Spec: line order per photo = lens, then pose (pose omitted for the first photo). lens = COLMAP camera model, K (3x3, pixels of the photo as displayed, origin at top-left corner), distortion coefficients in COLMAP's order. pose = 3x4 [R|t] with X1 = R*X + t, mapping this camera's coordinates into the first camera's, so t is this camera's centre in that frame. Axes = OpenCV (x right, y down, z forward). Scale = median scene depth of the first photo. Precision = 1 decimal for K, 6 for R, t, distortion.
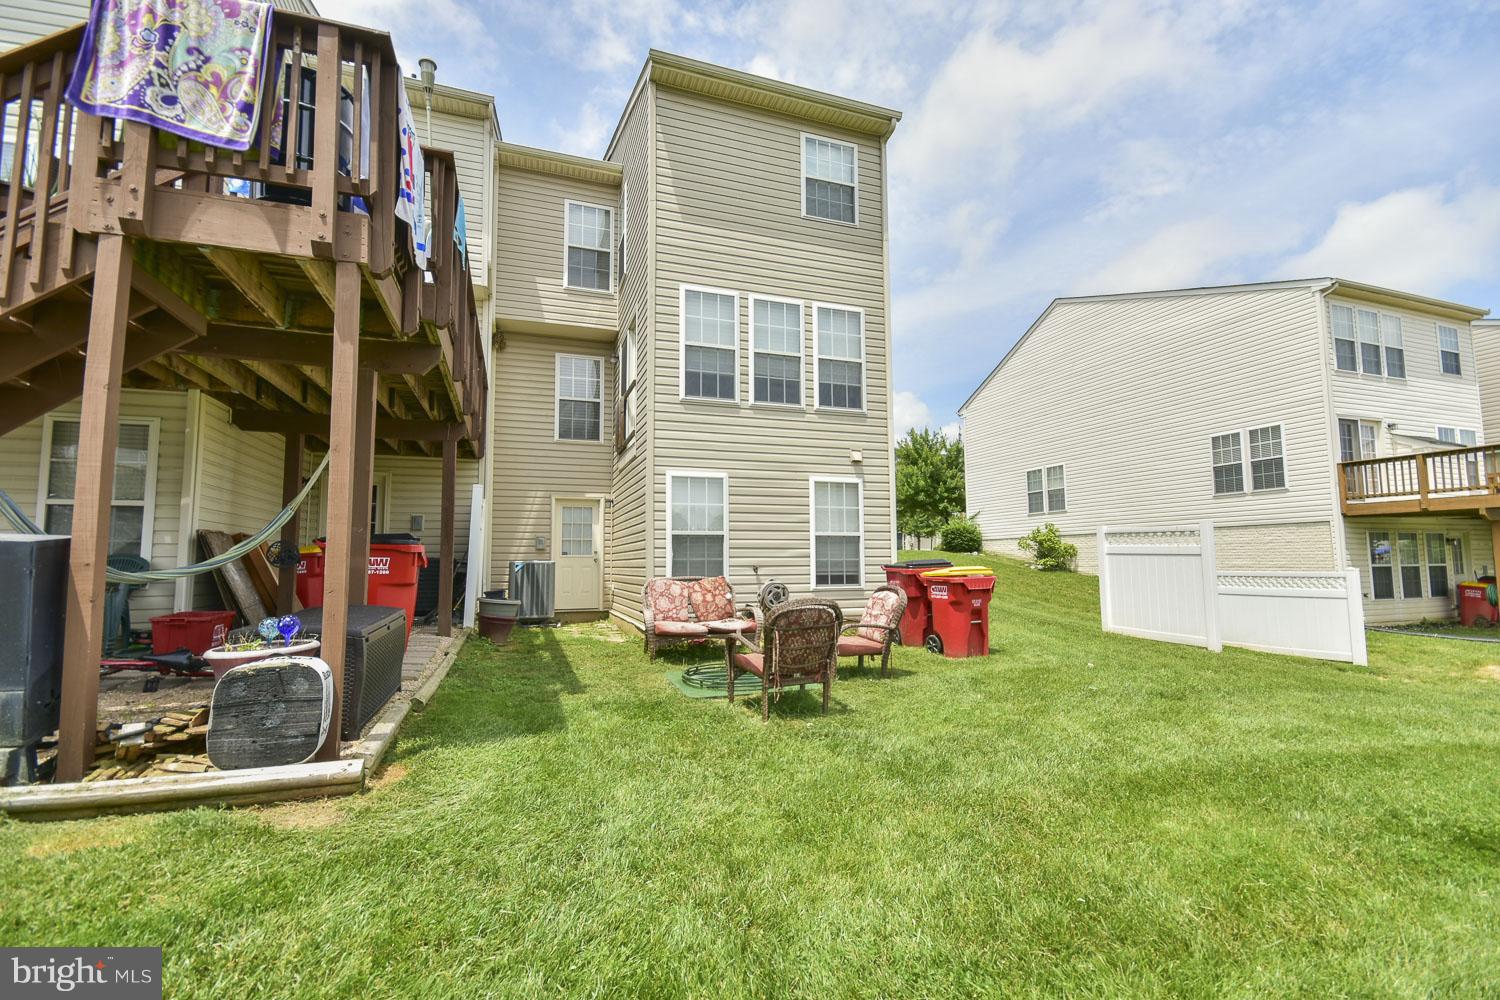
lens RADIAL K [[659.1, 0, 750.0], [0, 659.1, 500.0], [0, 0, 1]] dist [-0.000653, -0.000060]
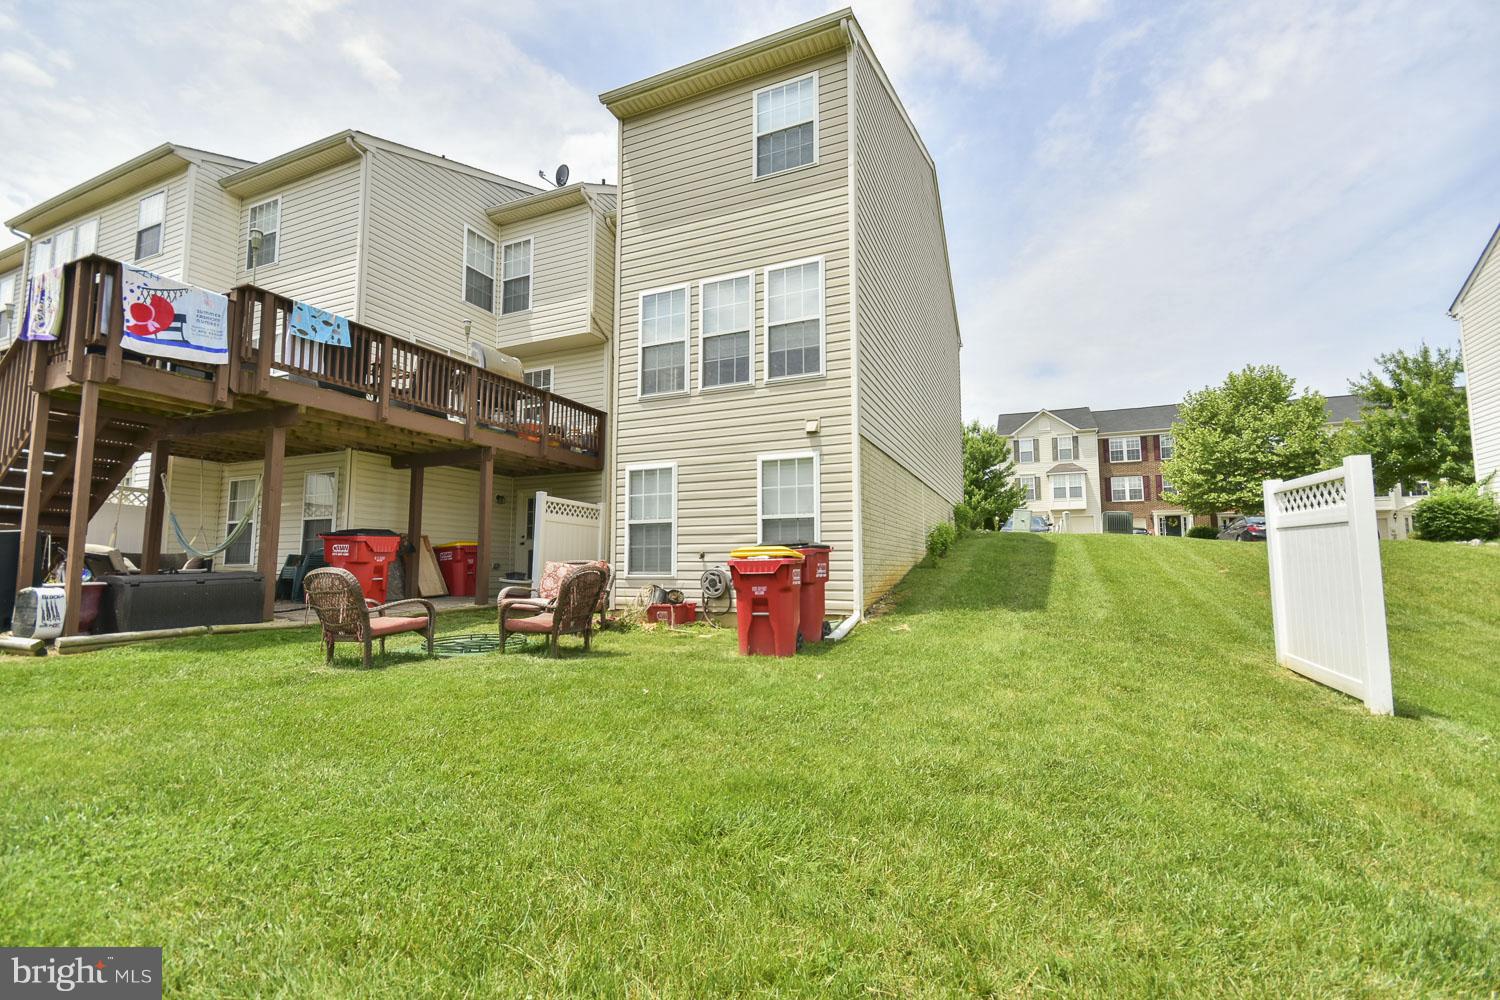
lens RADIAL K [[659.1, 0, 750.0], [0, 659.1, 500.0], [0, 0, 1]] dist [-0.000653, -0.000060]
pose [[0.729823, -0.066210, -0.680422, 0.701827], [0.062609, 0.997590, -0.029918, 0.052517], [0.680763, -0.020765, 0.732210, 0.308012]]
